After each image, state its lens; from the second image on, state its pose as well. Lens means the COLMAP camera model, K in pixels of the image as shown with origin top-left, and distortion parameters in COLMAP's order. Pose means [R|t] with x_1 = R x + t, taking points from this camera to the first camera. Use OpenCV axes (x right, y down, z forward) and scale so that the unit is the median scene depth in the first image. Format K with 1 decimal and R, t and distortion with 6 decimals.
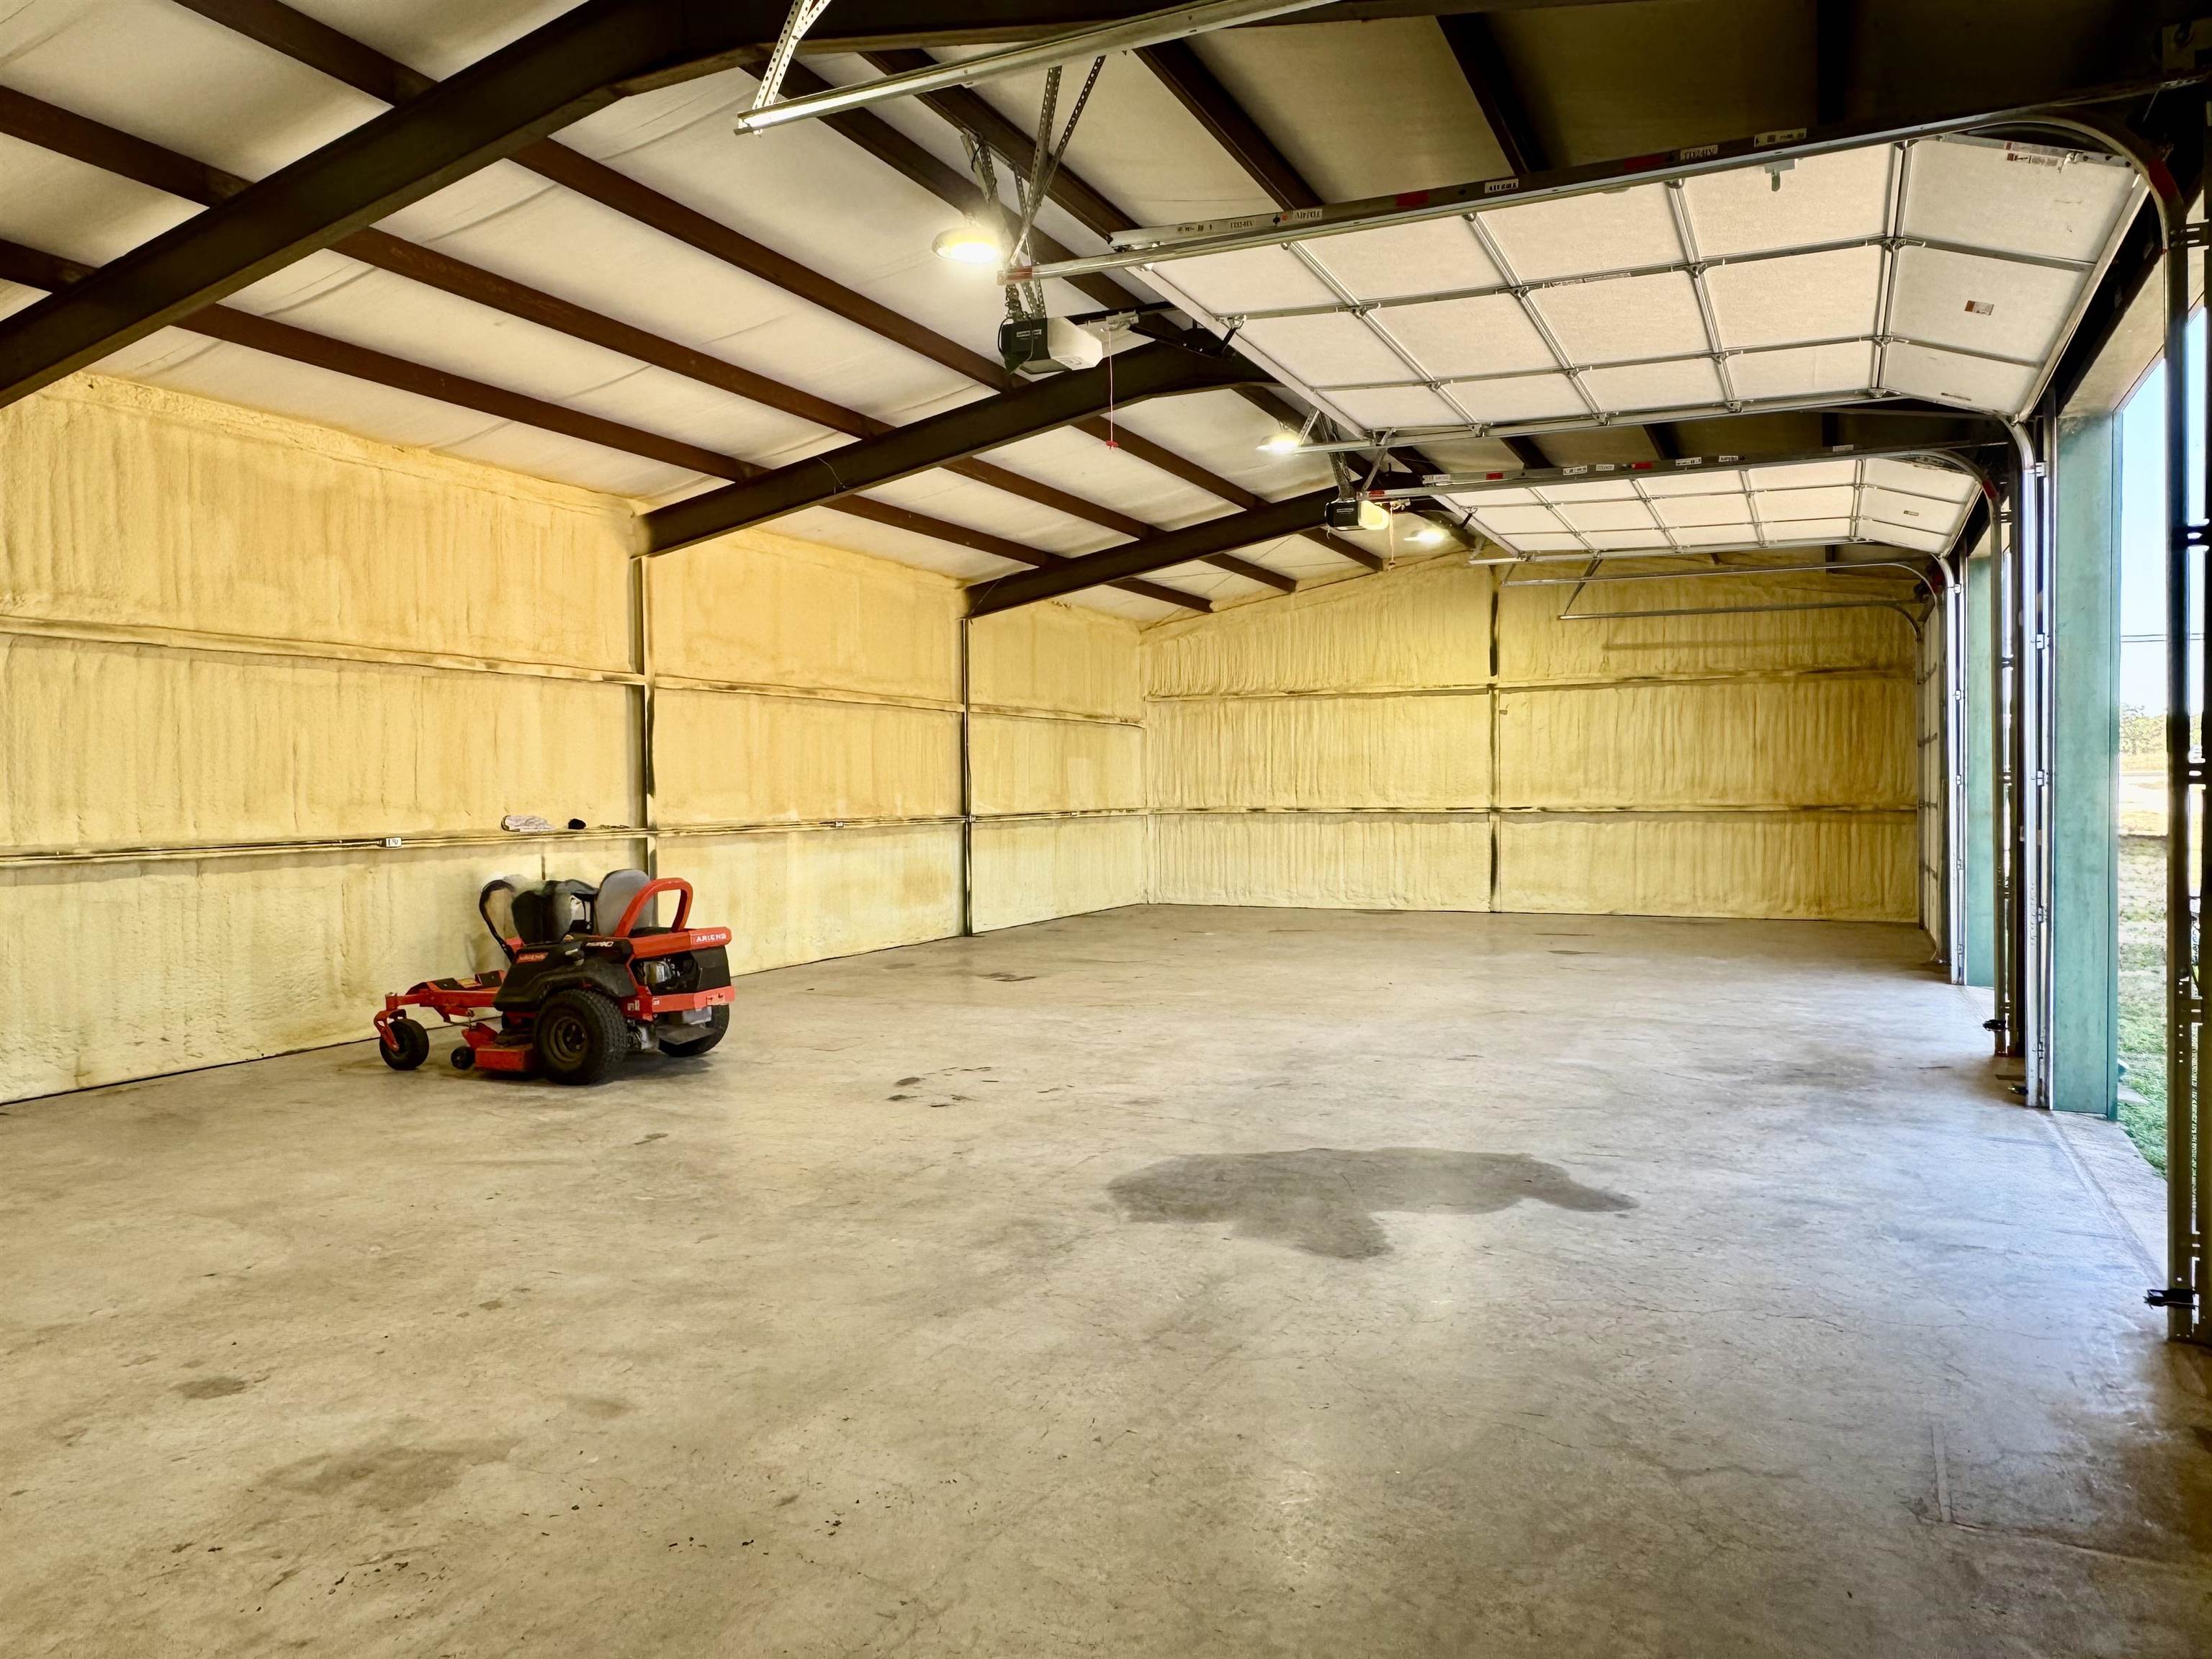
lens RADIAL K [[1490.2, 0, 1107.7], [0, 1490.2, 827.7], [0, 0, 1]] dist [0.002145, 0.002091]
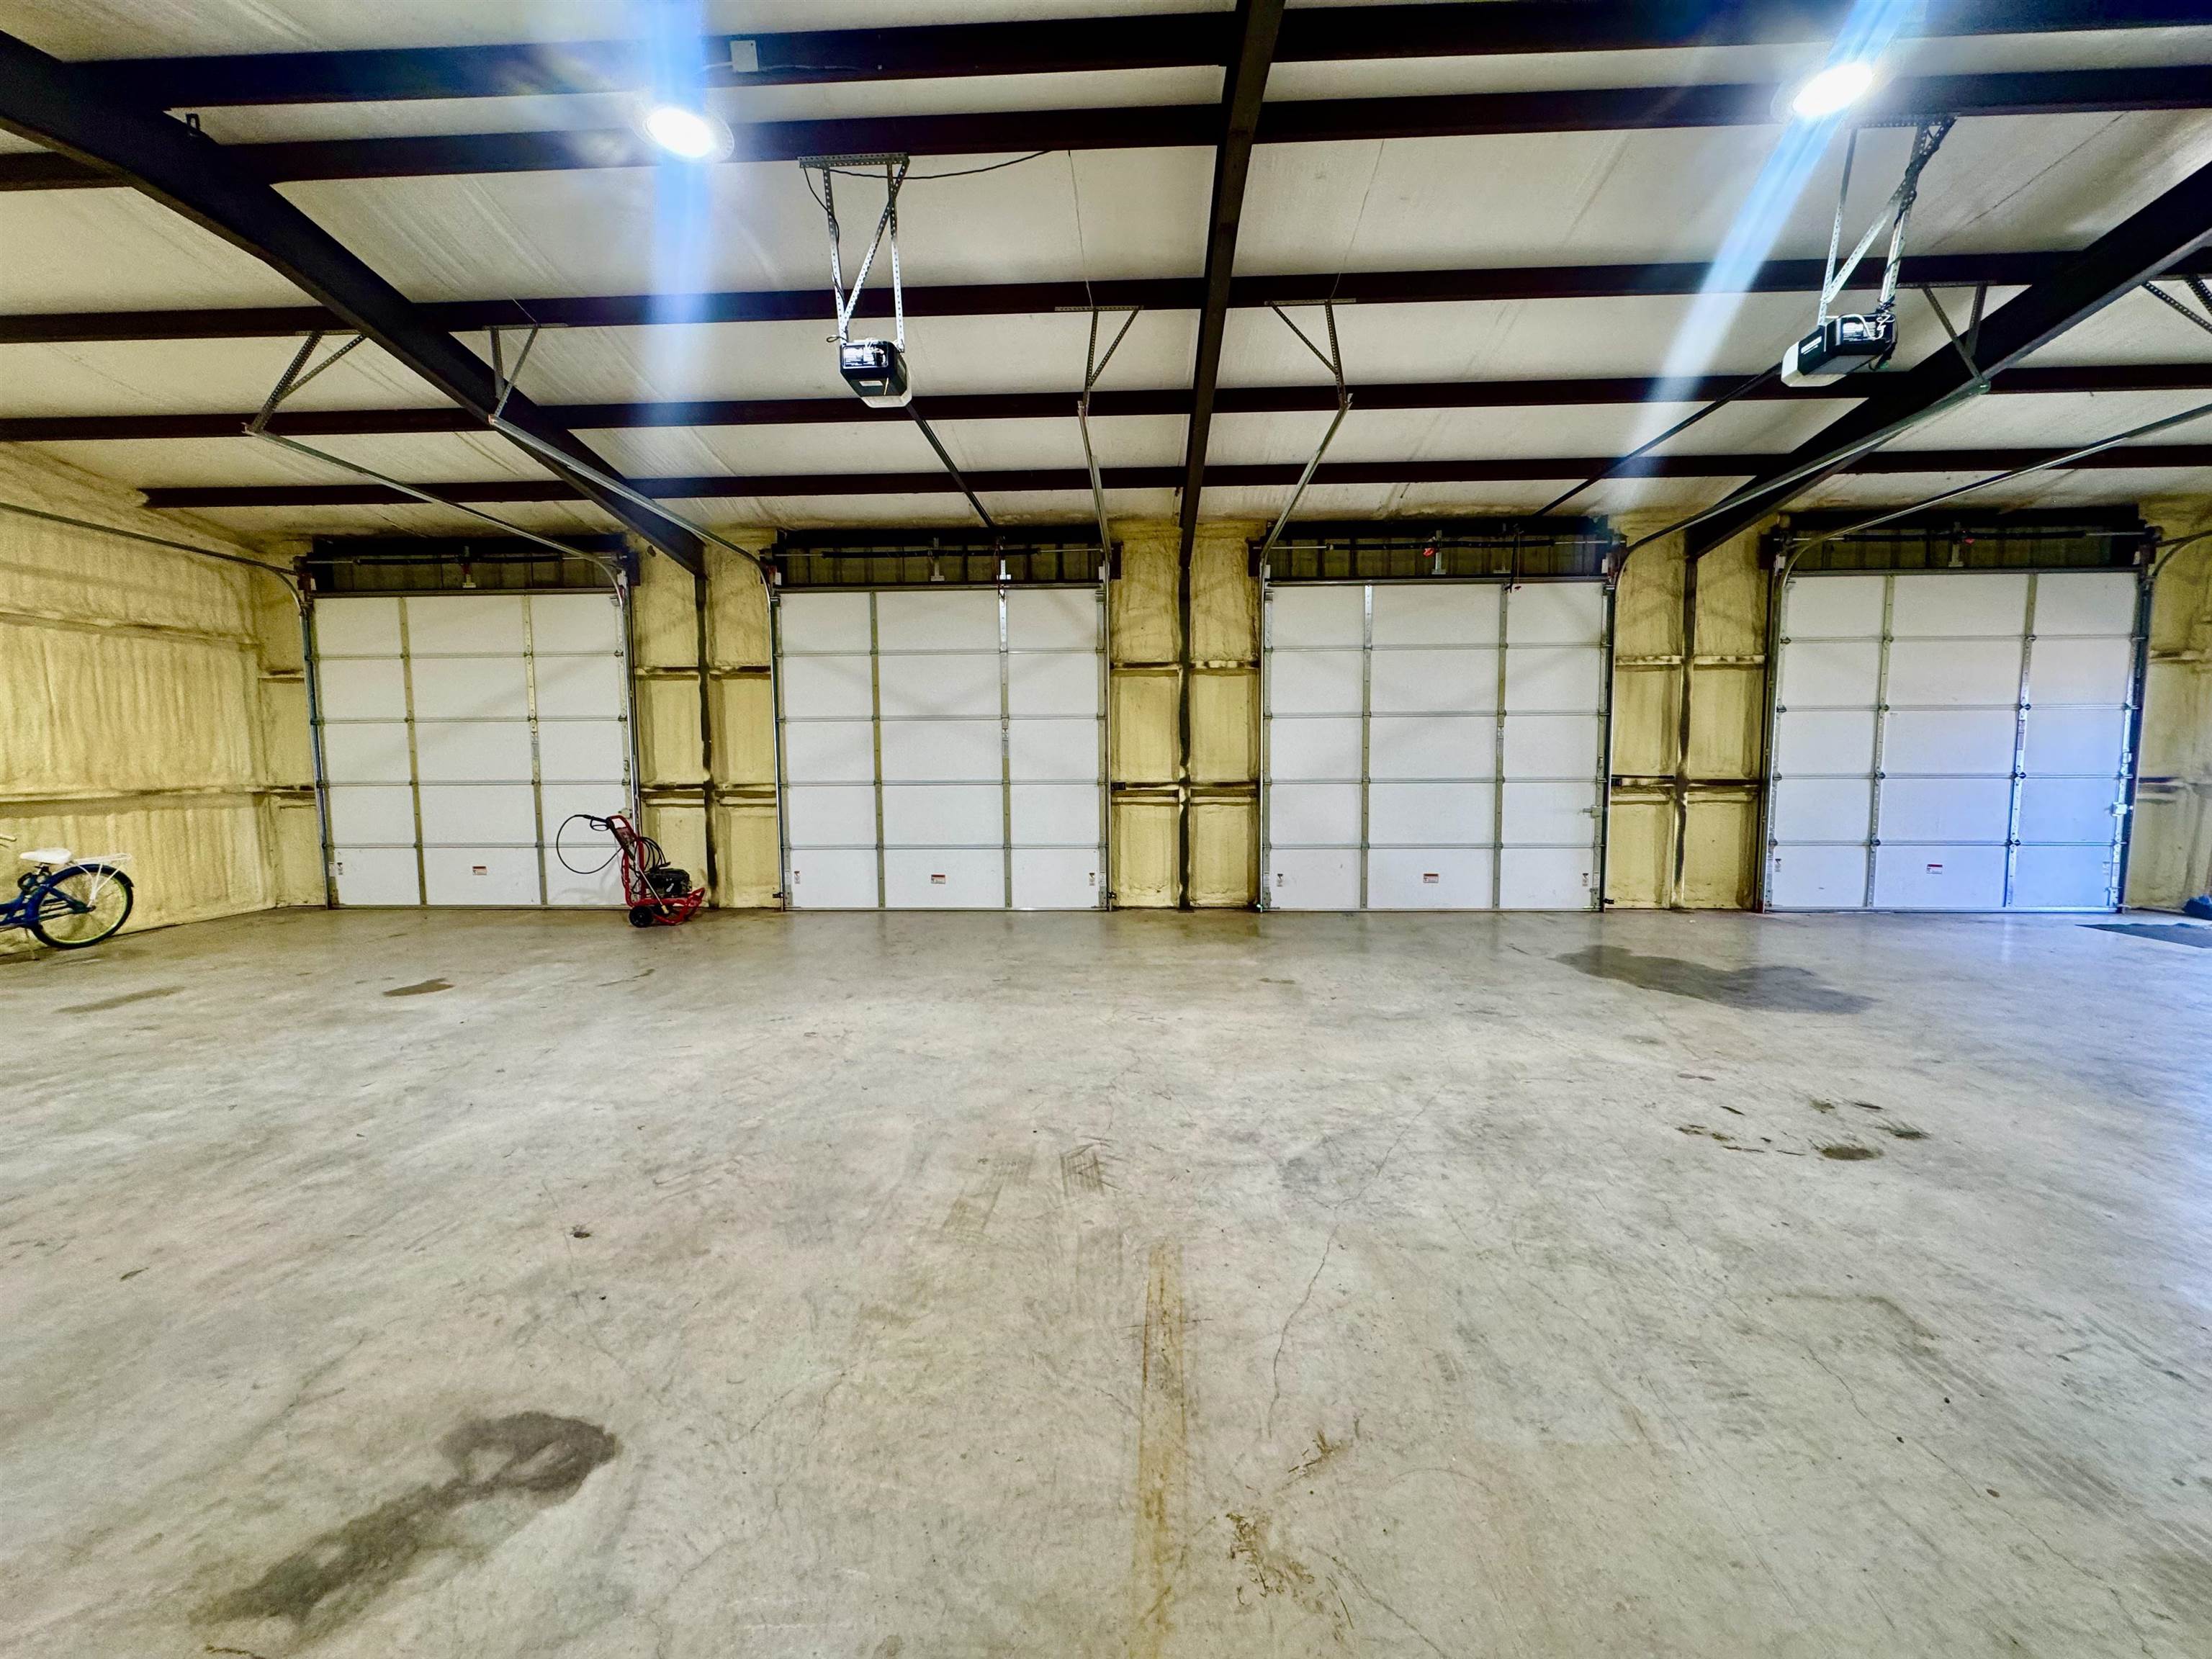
lens RADIAL K [[913.1, 0, 1084.8], [0, 913.1, 765.7], [0, 0, 1]] dist [0.001691, -0.000281]
pose [[-0.375998, 0.003884, 0.926612, -0.179934], [0.032376, 0.999436, 0.008949, -0.015309], [-0.926055, 0.033365, -0.375912, 0.689082]]
